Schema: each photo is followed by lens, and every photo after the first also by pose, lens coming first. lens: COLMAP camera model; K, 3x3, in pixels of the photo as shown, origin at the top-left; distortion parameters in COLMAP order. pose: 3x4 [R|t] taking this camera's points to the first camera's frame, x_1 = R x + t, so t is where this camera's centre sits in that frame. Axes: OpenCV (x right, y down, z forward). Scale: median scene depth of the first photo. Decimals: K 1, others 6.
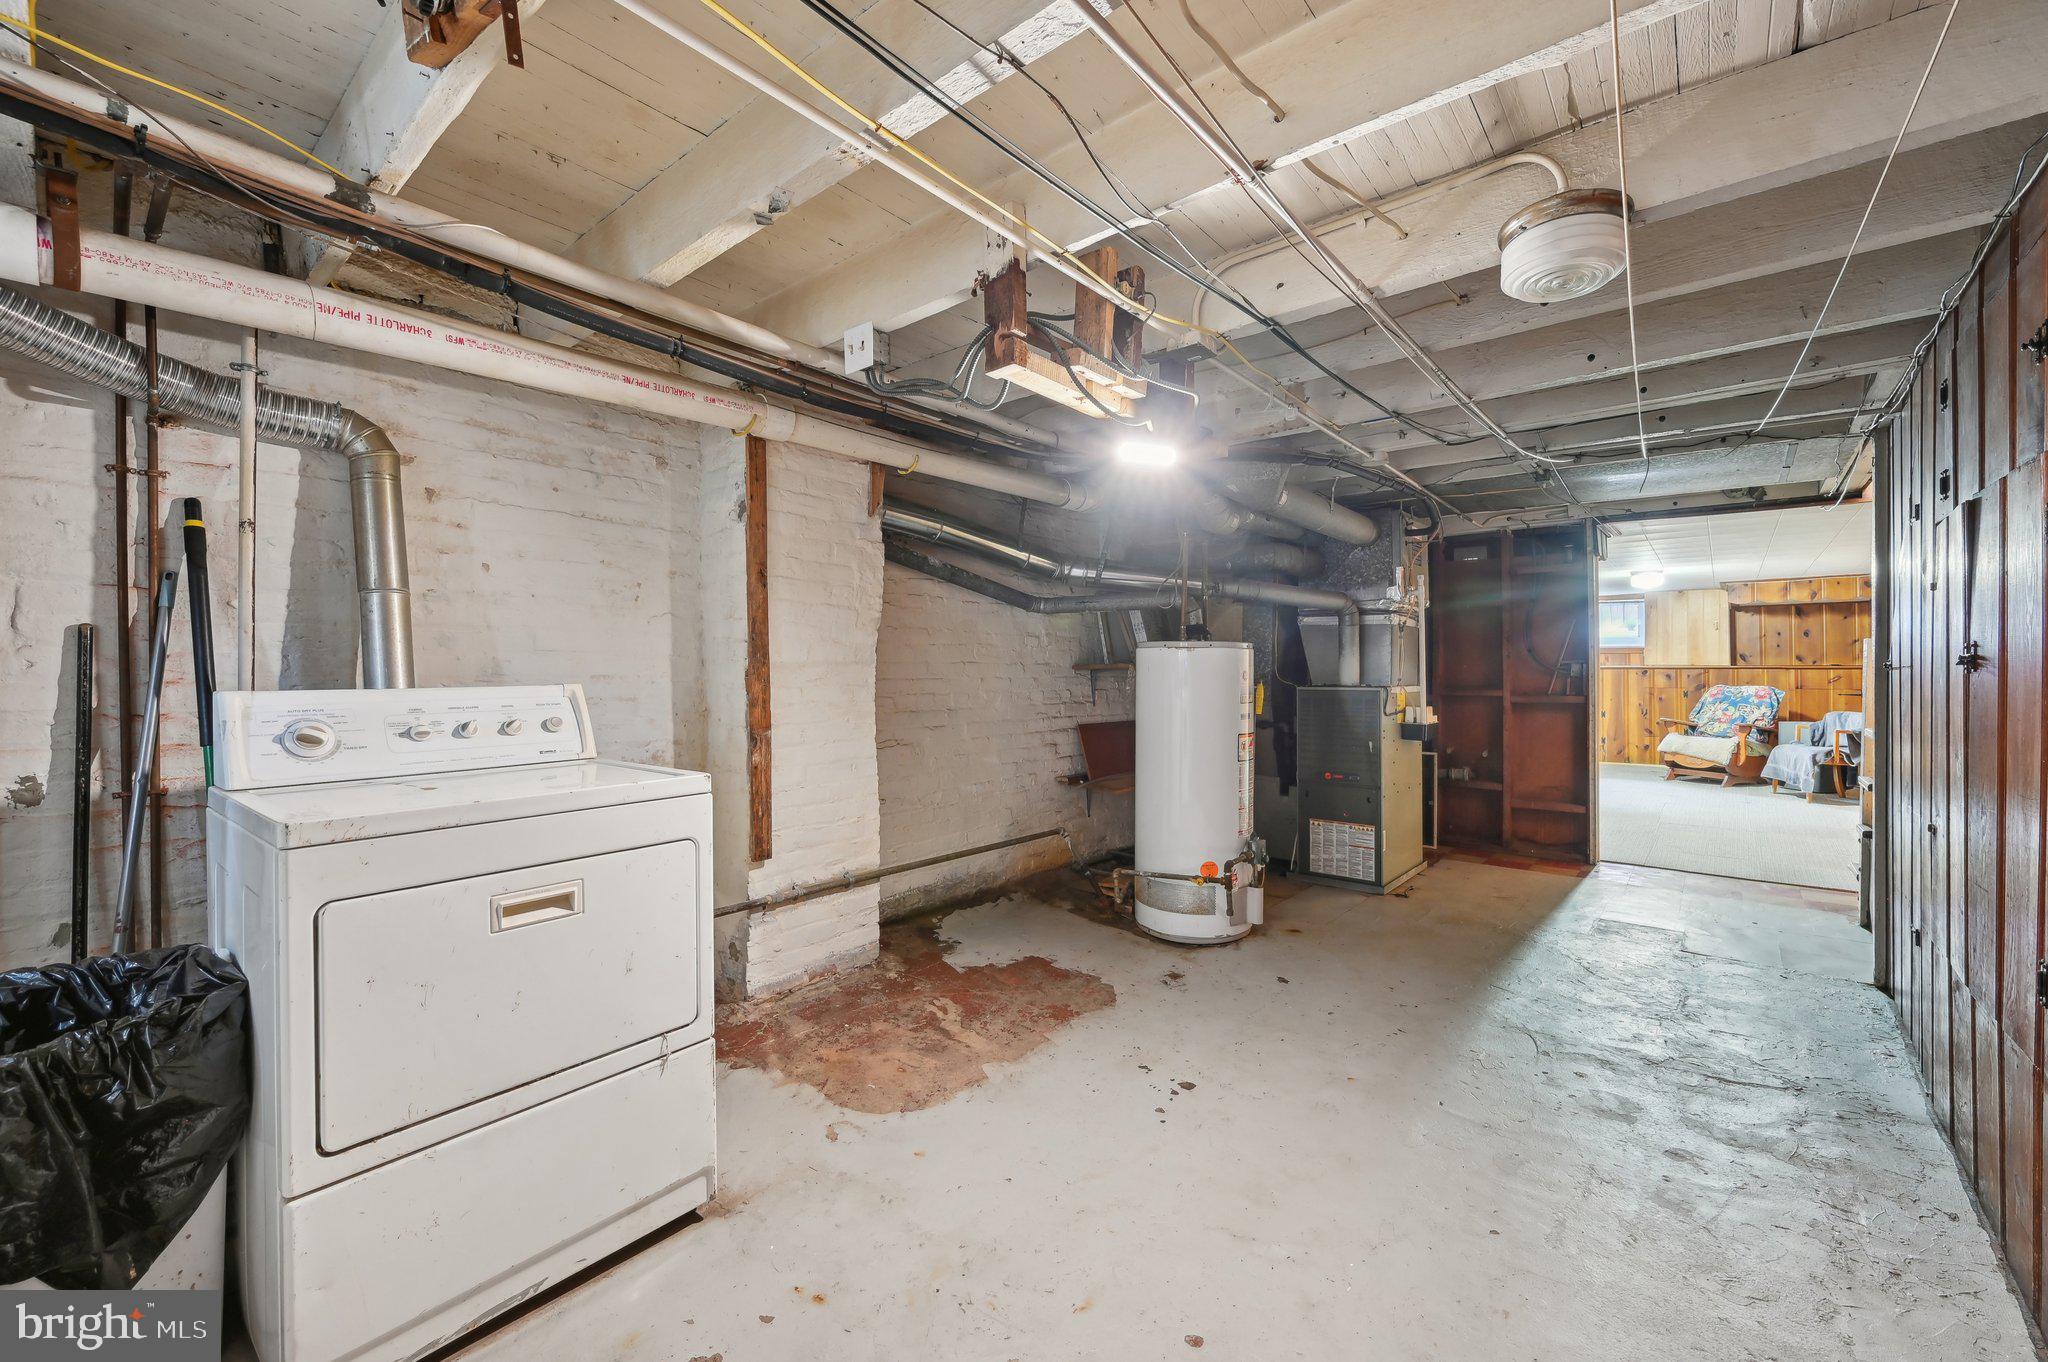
lens RADIAL K [[814.5, 0, 1033.7], [0, 814.5, 673.2], [0, 0, 1]] dist [0.001192, 0.000200]
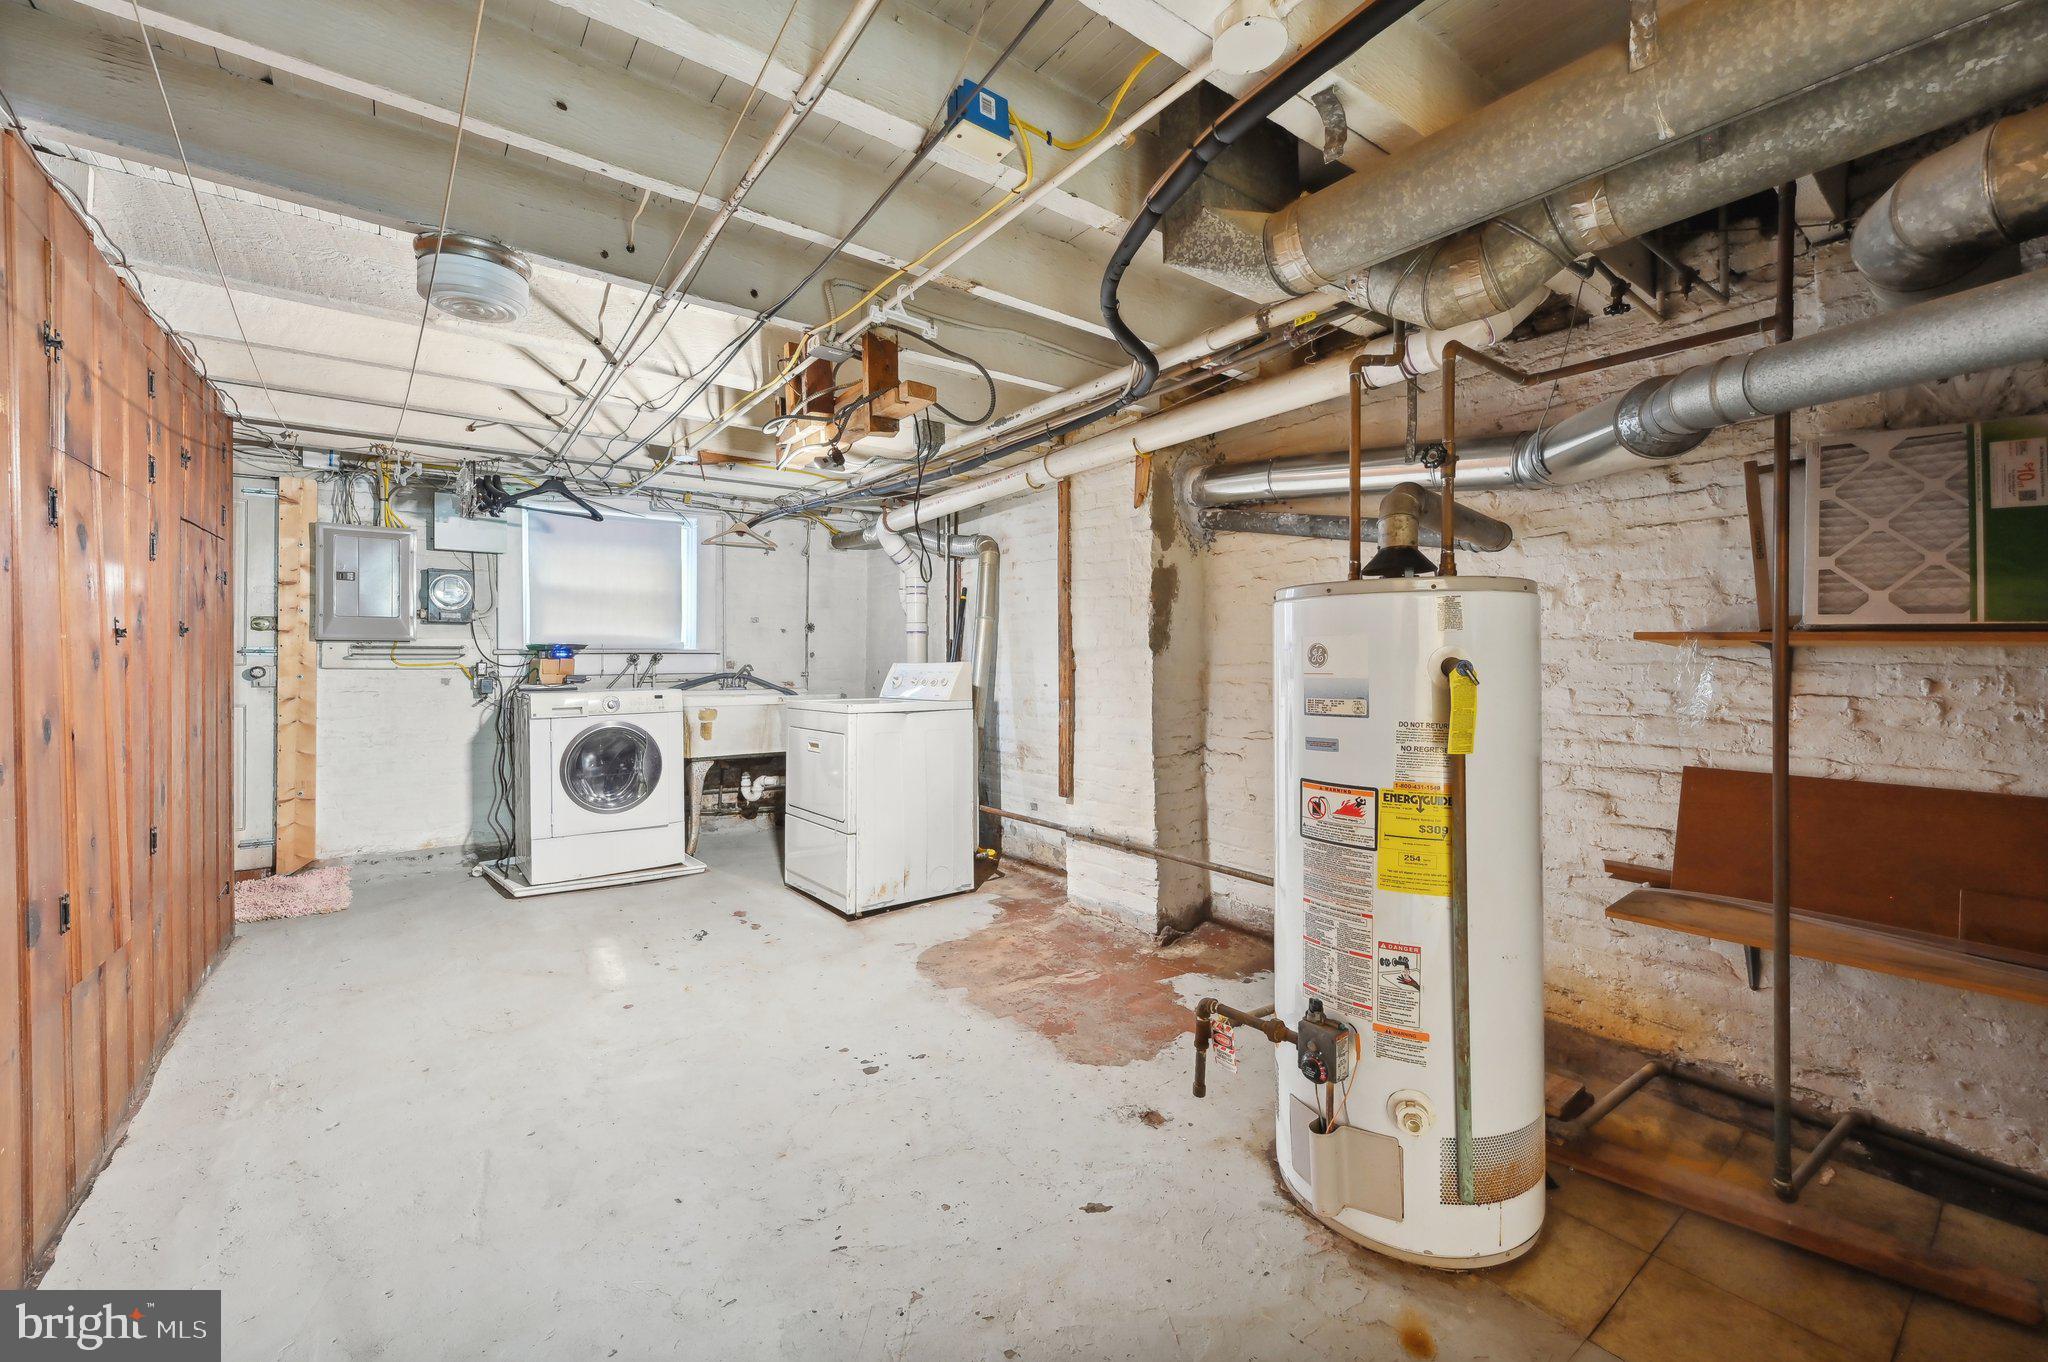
lens RADIAL K [[814.5, 0, 1027.7], [0, 814.5, 666.8], [0, 0, 1]] dist [0.001192, 0.000200]
pose [[-0.214819, 0.004199, -0.976645, 0.934249], [-0.006446, 0.999963, 0.005717, 0.009584], [0.976633, 0.007523, -0.214784, 1.174495]]
